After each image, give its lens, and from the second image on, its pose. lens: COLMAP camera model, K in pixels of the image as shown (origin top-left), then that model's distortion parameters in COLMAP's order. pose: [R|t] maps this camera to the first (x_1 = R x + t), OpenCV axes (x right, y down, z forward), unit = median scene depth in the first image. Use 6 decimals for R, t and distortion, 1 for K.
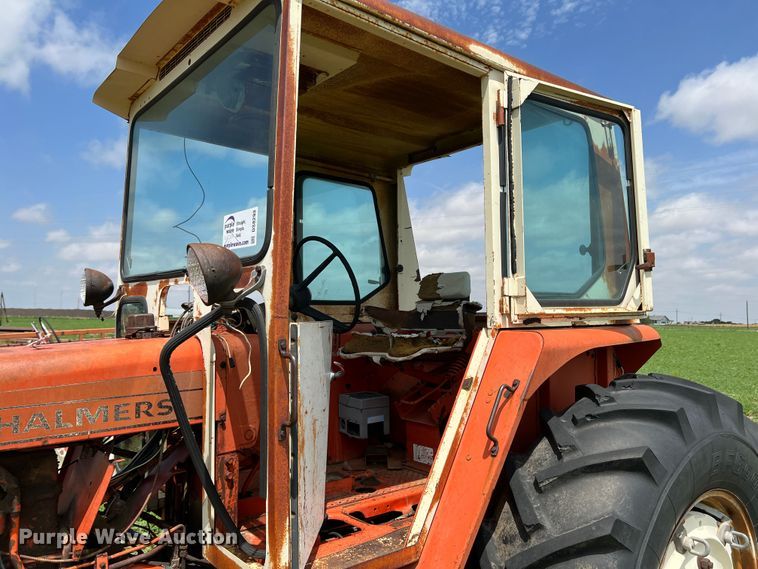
lens RADIAL K [[569.2, 0, 379.0], [0, 569.2, 284.5], [0, 0, 1]] dist [0.002683, -0.003475]
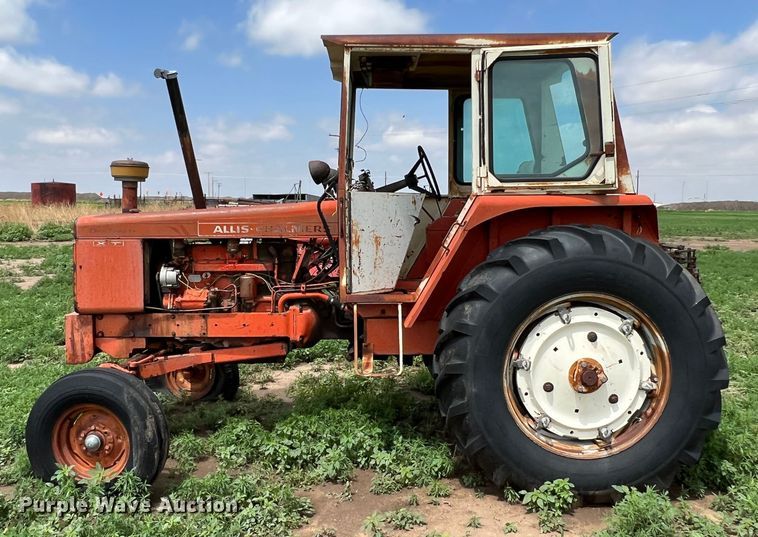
lens RADIAL K [[678.8, 0, 381.3], [0, 678.8, 237.4], [0, 0, 1]] dist [-0.002752, 0.000888]
pose [[0.782918, 0.029278, -0.621436, 1.330593], [0.035962, 0.995092, 0.092189, 0.001146], [0.621085, -0.094525, 0.778022, -0.898579]]
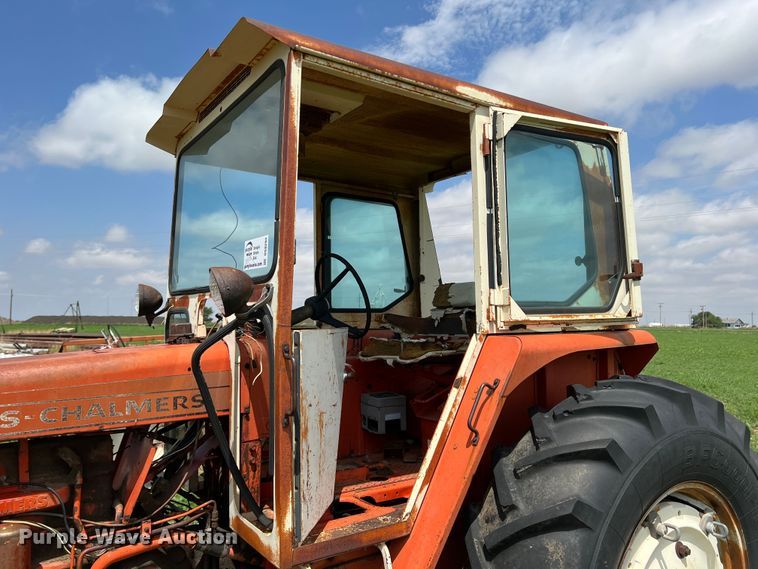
lens RADIAL K [[566.6, 0, 385.4], [0, 566.6, 278.6], [0, 0, 1]] dist [0.003557, 0.002097]
pose [[0.996074, -0.013188, -0.087537, 0.110049], [0.011495, 0.999737, -0.019822, -0.012815], [0.087776, 0.018738, 0.995964, -0.141628]]
